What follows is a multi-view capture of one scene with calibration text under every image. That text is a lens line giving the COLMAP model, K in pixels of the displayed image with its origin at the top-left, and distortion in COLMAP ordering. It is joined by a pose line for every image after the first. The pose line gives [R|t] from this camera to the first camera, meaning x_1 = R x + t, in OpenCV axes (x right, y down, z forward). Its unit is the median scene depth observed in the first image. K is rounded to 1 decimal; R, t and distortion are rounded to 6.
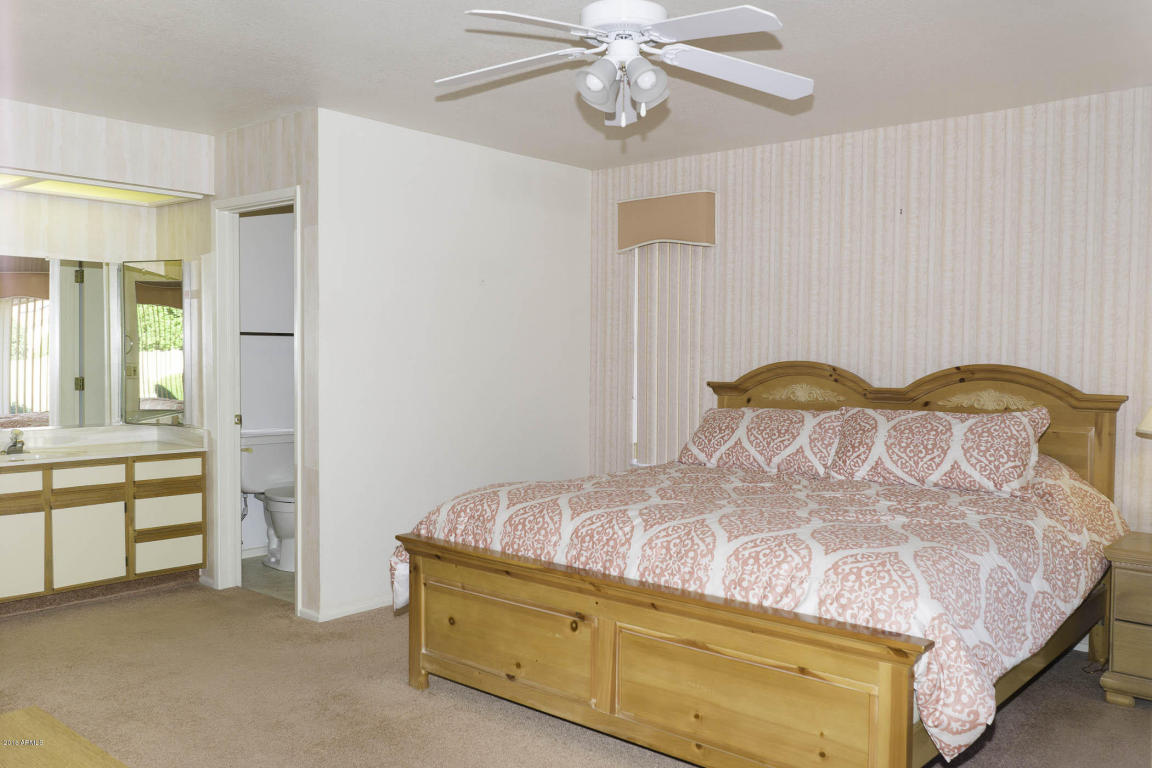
lens RADIAL K [[933.0, 0, 587.1], [0, 933.0, 387.0], [0, 0, 1]] dist [0.000329, -0.000375]
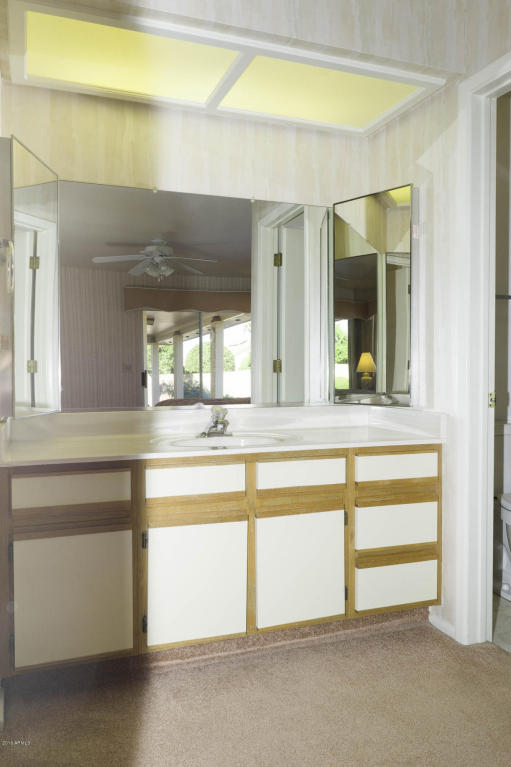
lens RADIAL K [[621.2, 0, 255.9], [0, 621.2, 380.1], [0, 0, 1]] dist [0.000329, -0.000375]
pose [[0.871997, 0.001625, -0.489509, -0.318529], [-0.007816, 0.999913, -0.010604, 0.027840], [0.489449, 0.013073, 0.871934, 0.544779]]
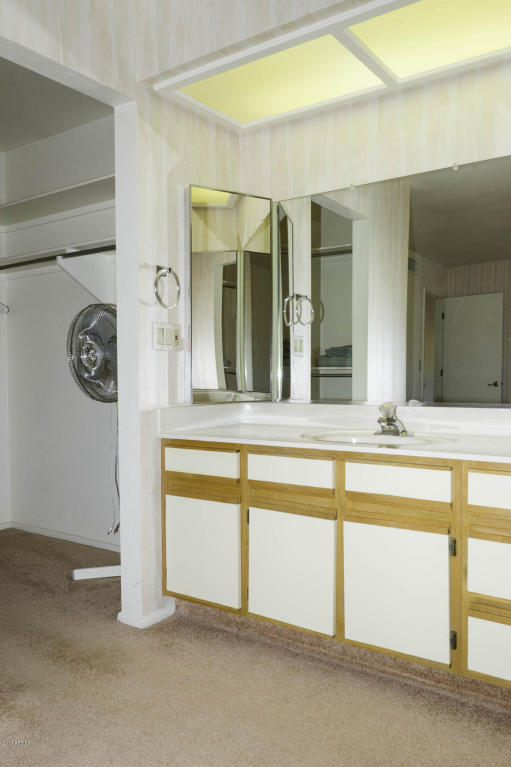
lens RADIAL K [[621.2, 0, 254.5], [0, 621.2, 383.0], [0, 0, 1]] dist [0.000329, -0.000375]
pose [[0.065416, 0.012137, -0.997784, -0.119456], [-0.019889, 0.999743, 0.010857, 0.025848], [0.997660, 0.019135, 0.065641, 0.847309]]
